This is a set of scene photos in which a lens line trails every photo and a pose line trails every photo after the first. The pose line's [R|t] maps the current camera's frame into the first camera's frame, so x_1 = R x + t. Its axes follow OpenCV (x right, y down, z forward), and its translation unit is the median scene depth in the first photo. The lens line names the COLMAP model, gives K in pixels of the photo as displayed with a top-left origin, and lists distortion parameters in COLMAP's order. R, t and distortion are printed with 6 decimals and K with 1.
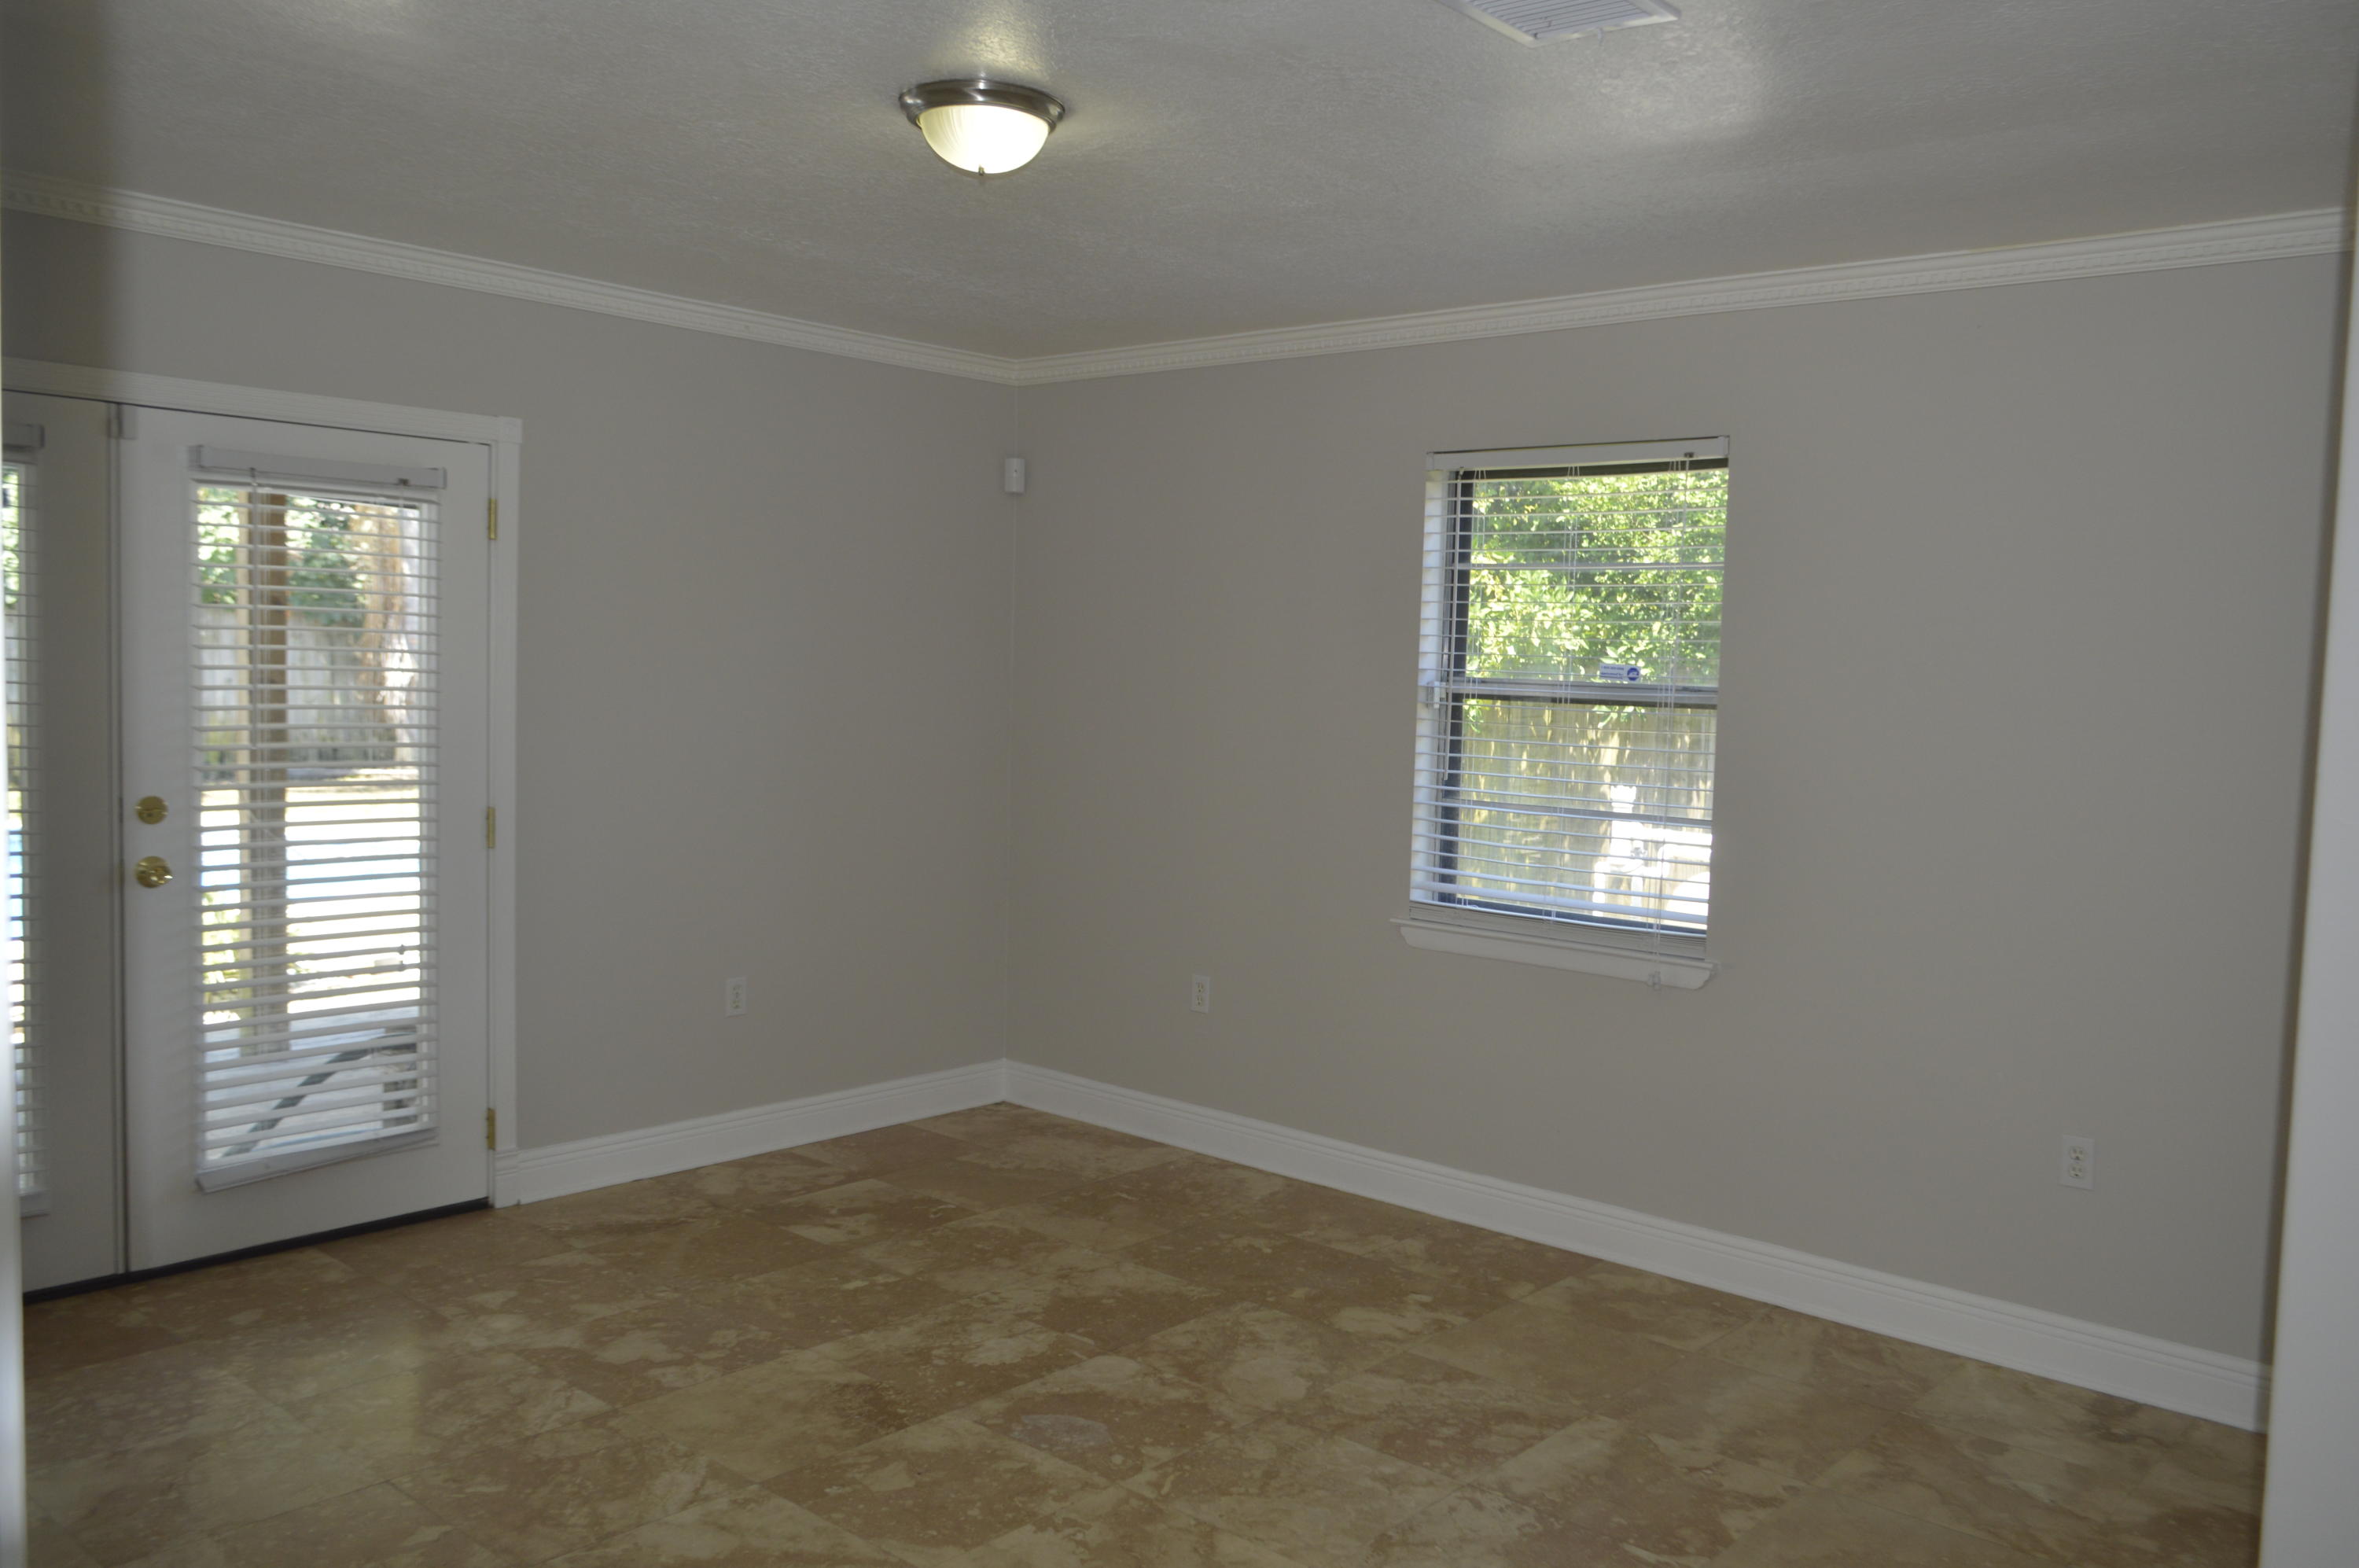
lens RADIAL K [[1859.8, 0, 1215.4], [0, 1859.8, 775.1], [0, 0, 1]] dist [-0.012774, 0.006712]
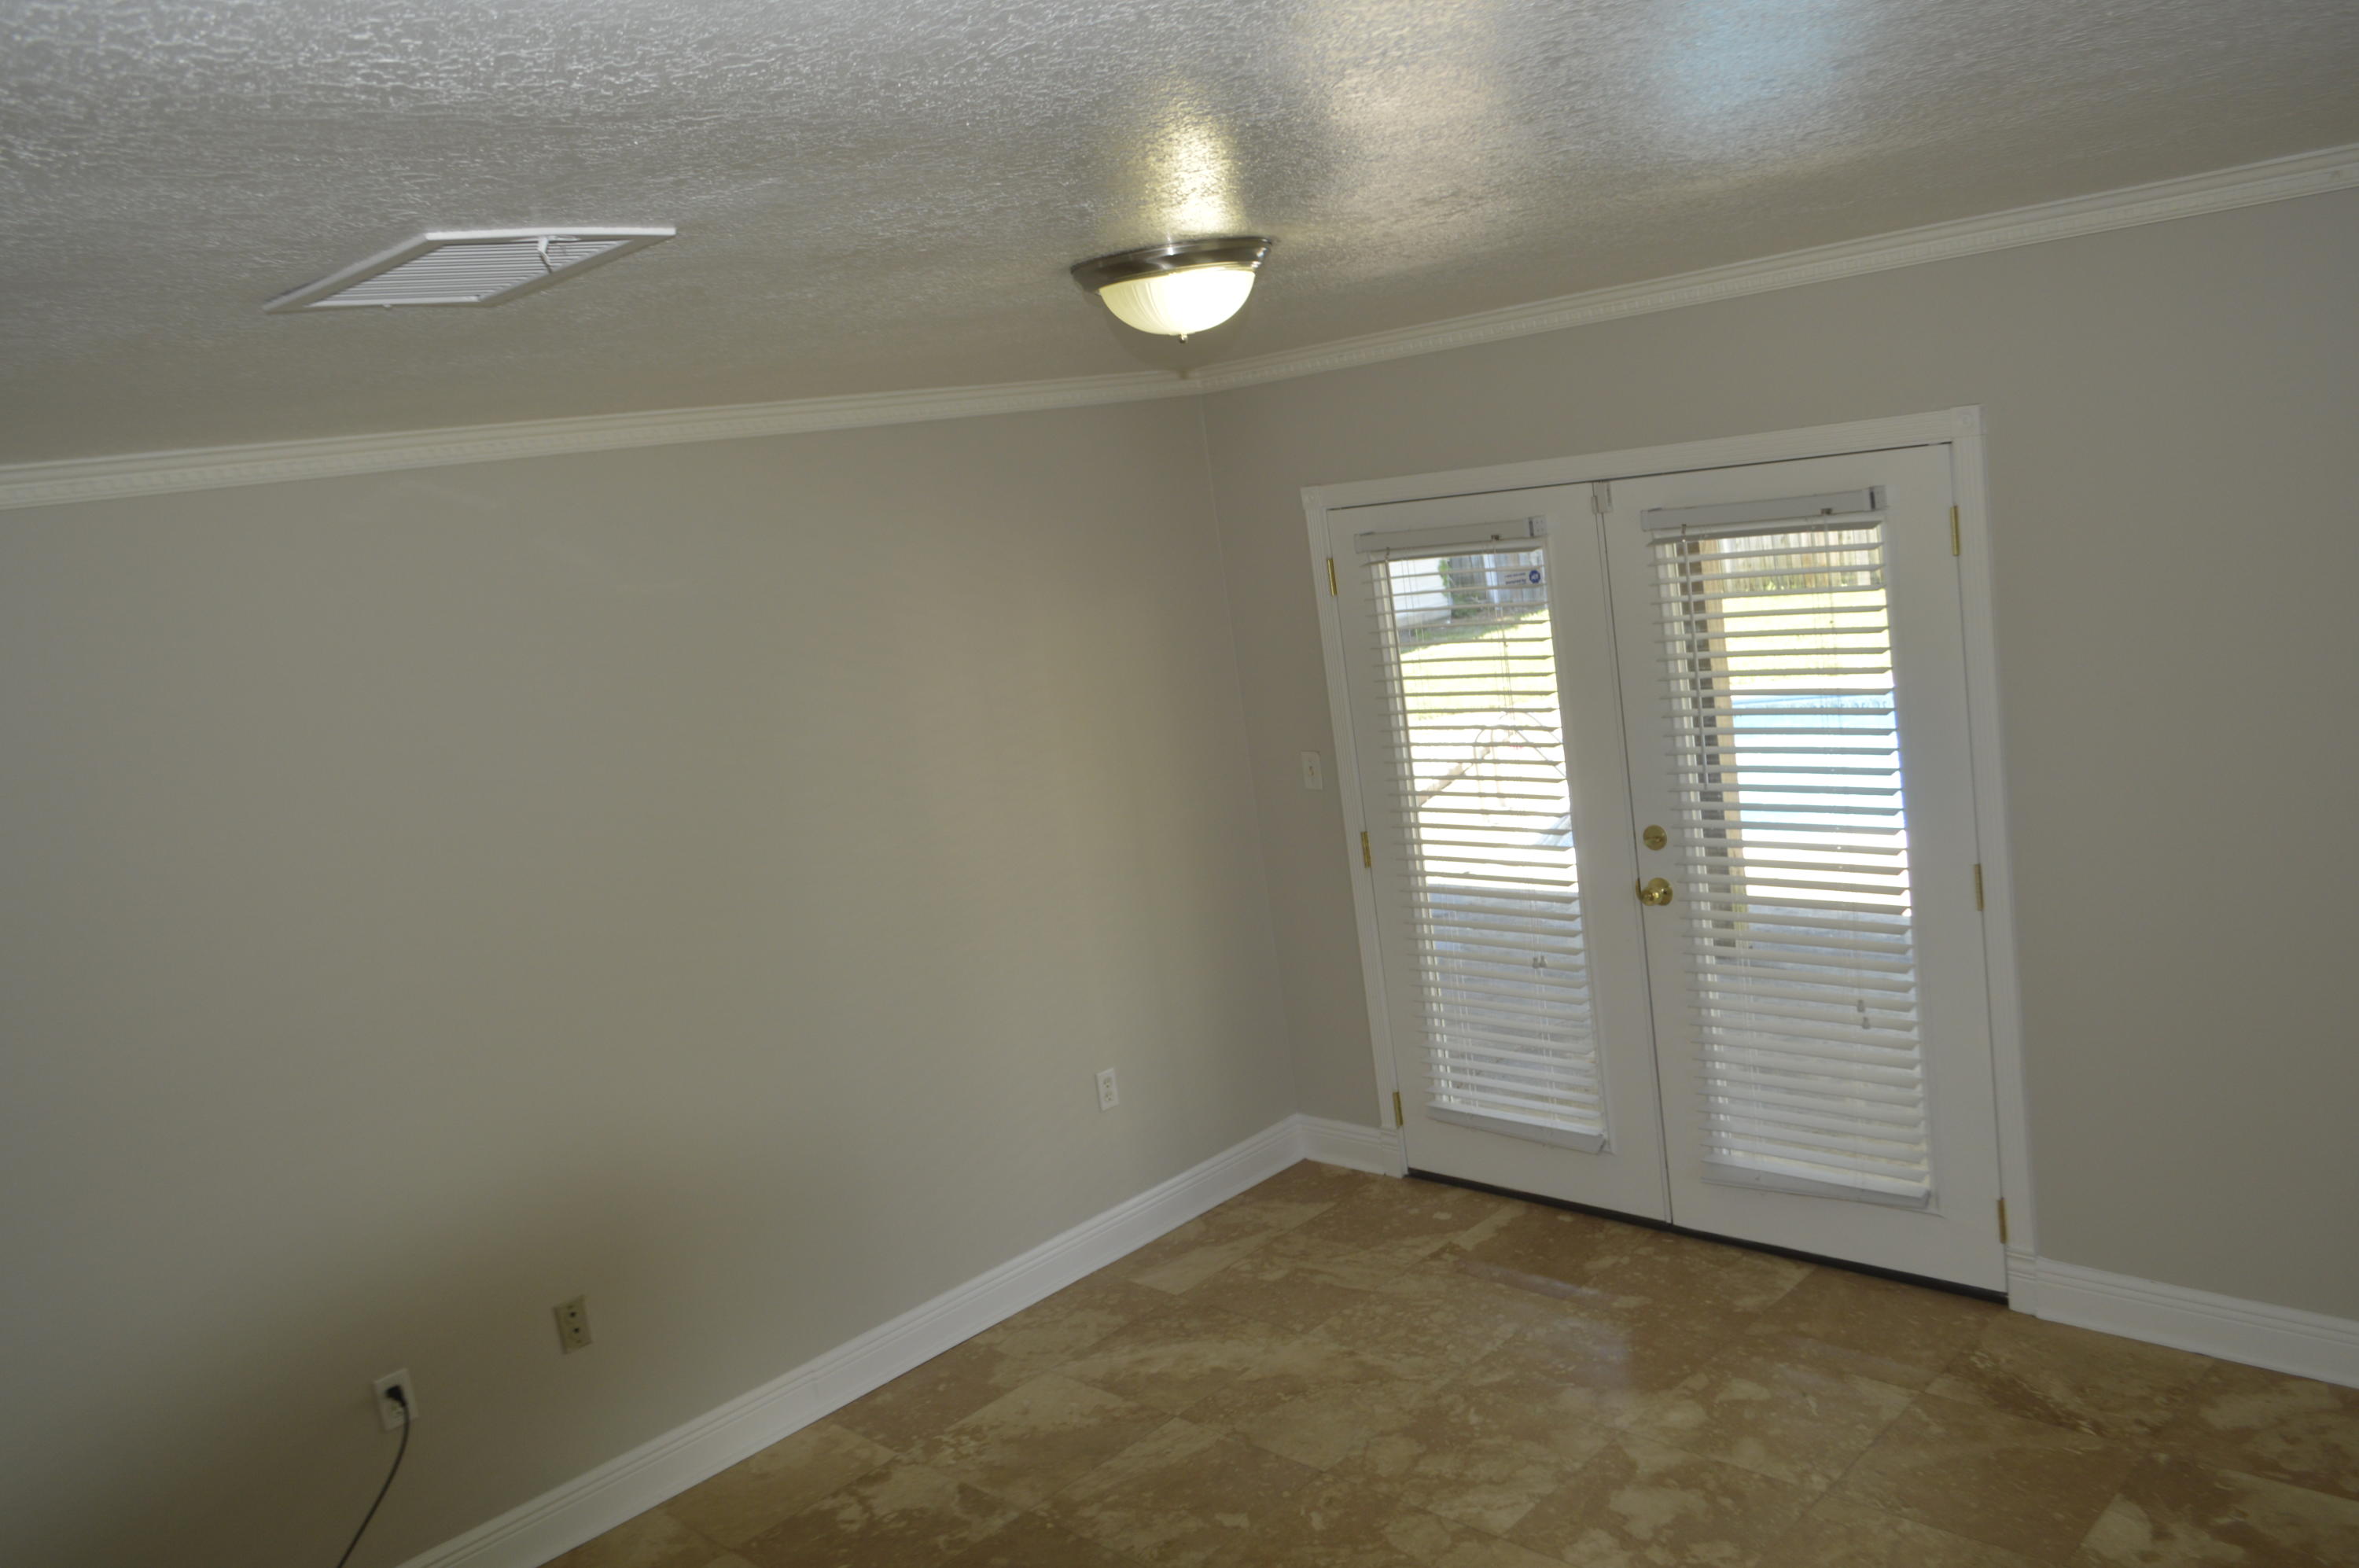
lens RADIAL K [[1859.8, 0, 1215.4], [0, 1859.8, 775.1], [0, 0, 1]] dist [-0.012774, 0.006712]
pose [[-0.062360, 0.138416, -0.988409, 0.545780], [0.068844, 0.988574, 0.134096, -0.186958], [0.995676, -0.059684, -0.071177, 0.817500]]
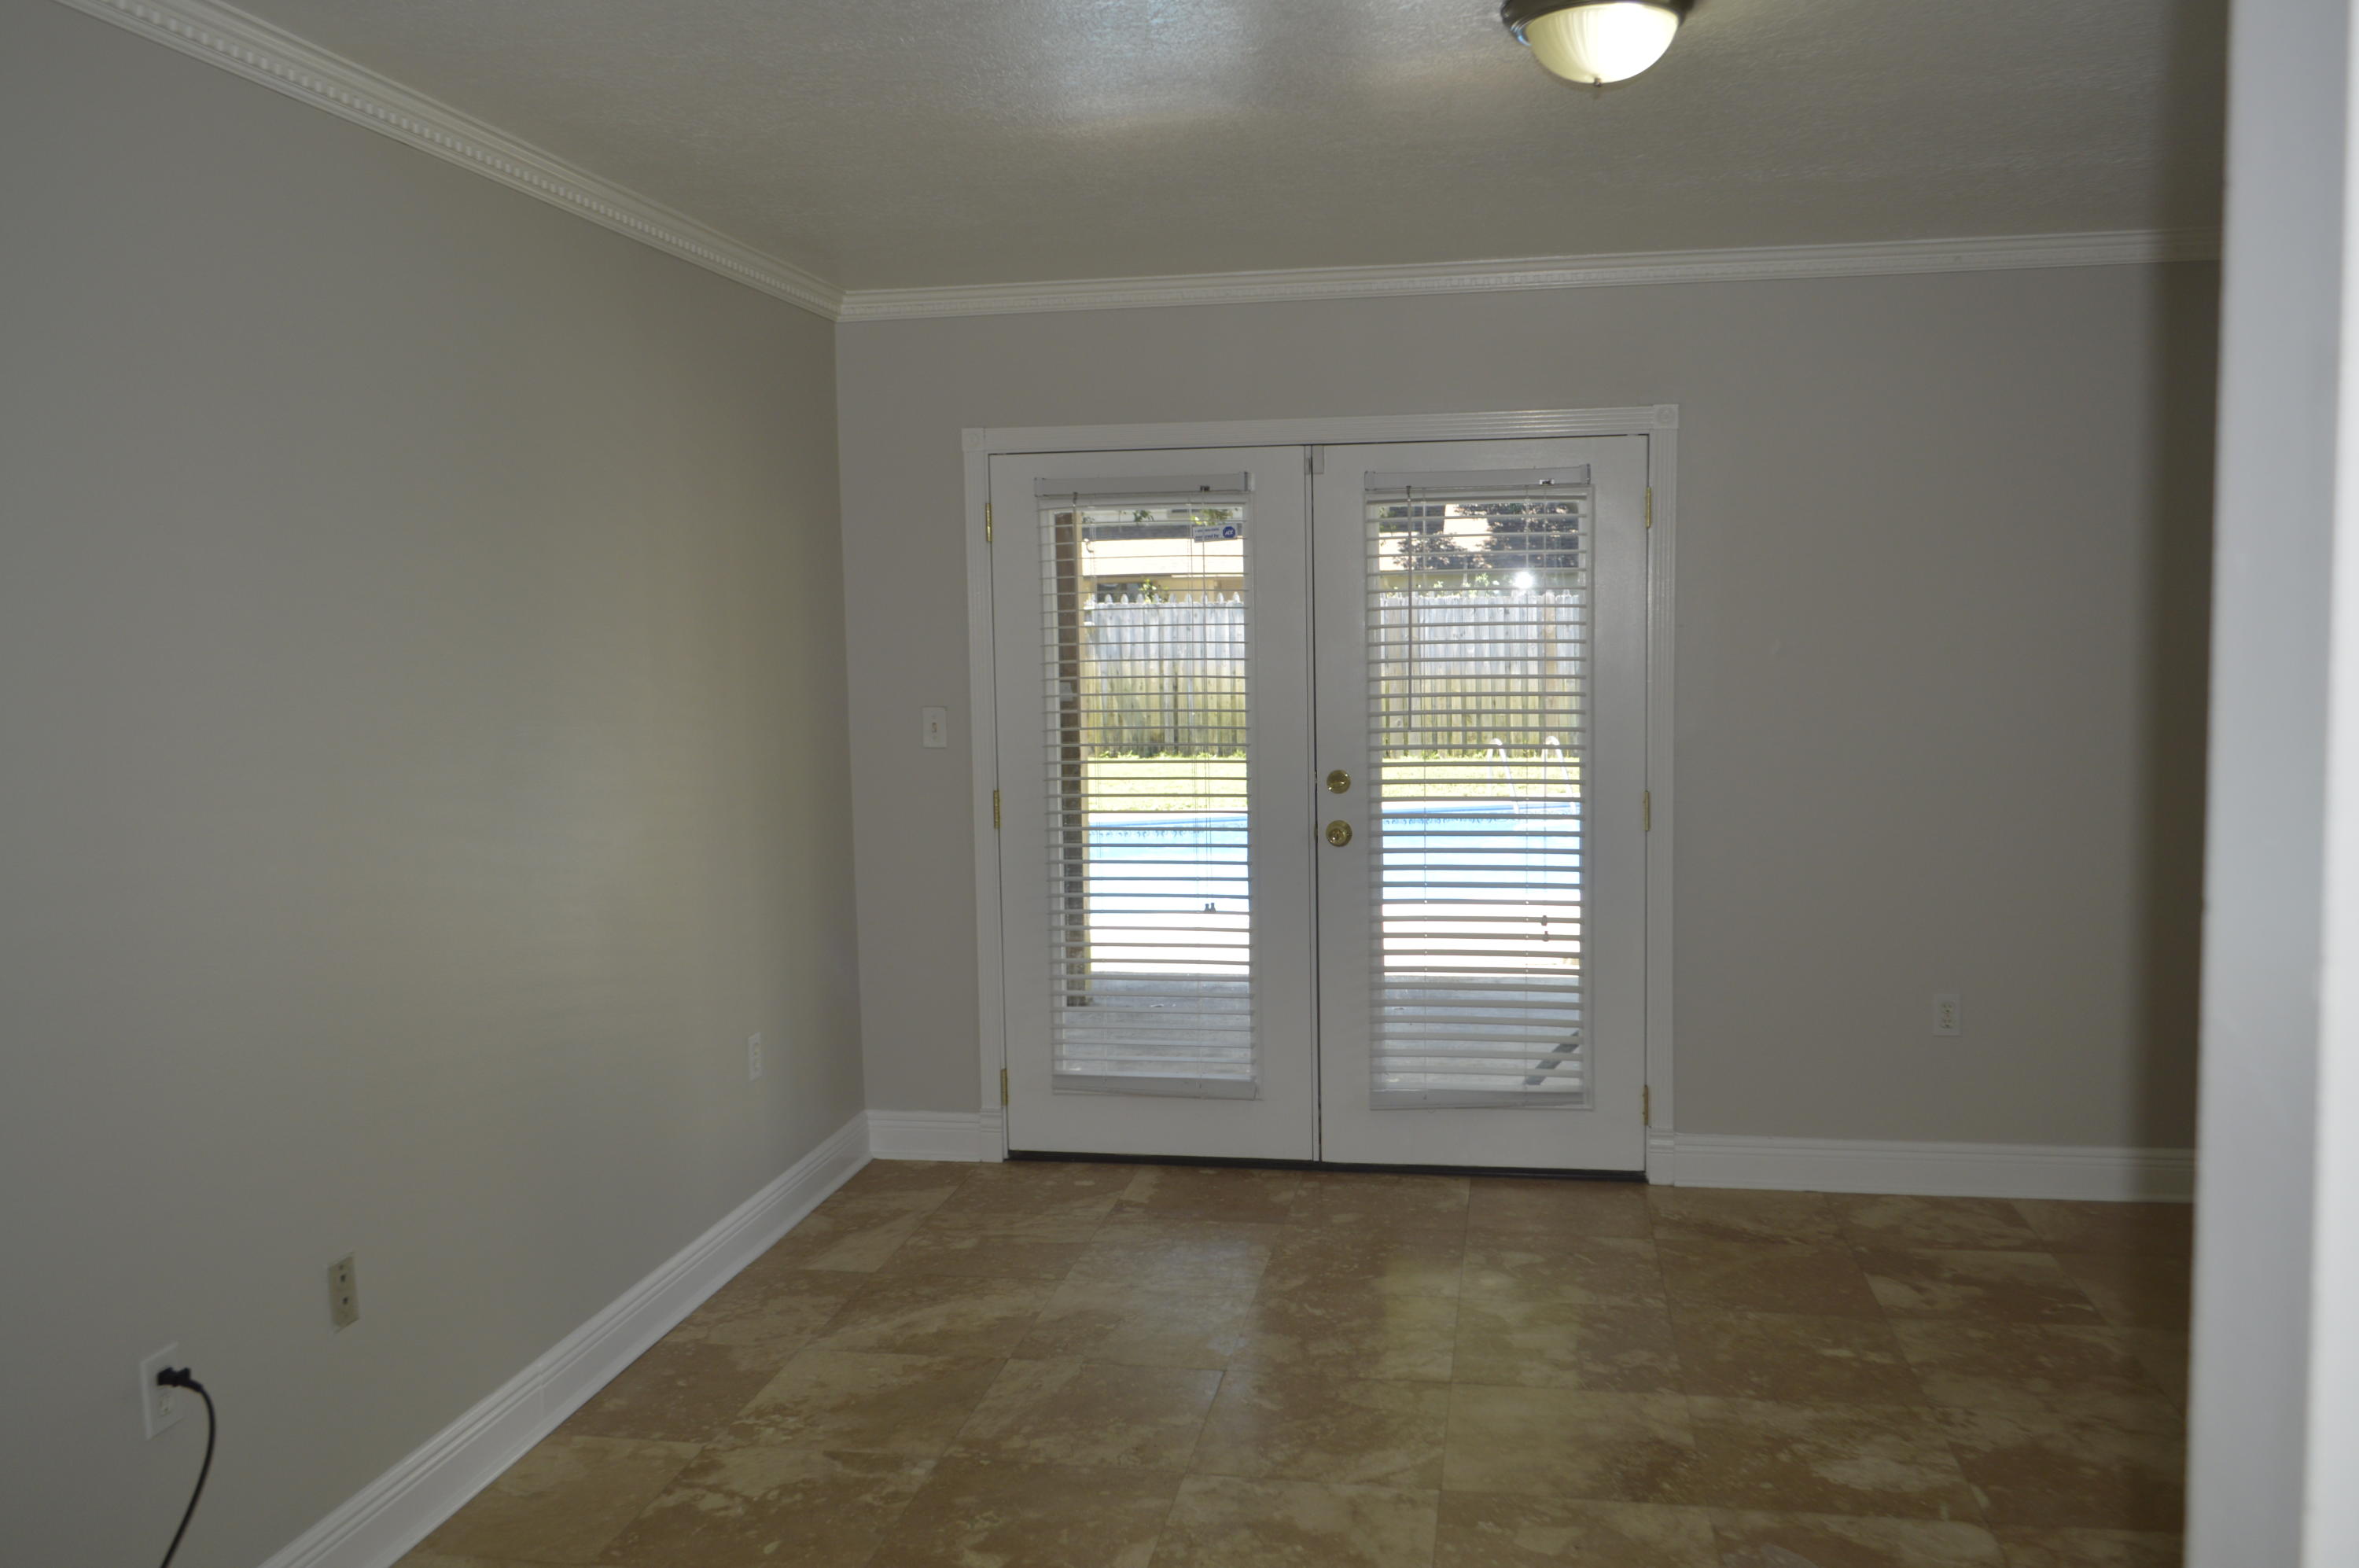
lens RADIAL K [[1859.8, 0, 1215.4], [0, 1859.8, 775.1], [0, 0, 1]] dist [-0.012774, 0.006712]
pose [[0.517846, 0.033834, -0.854804, 0.412047], [-0.020982, 0.999419, 0.026846, -0.016025], [0.855216, 0.004034, 0.518255, 0.308747]]
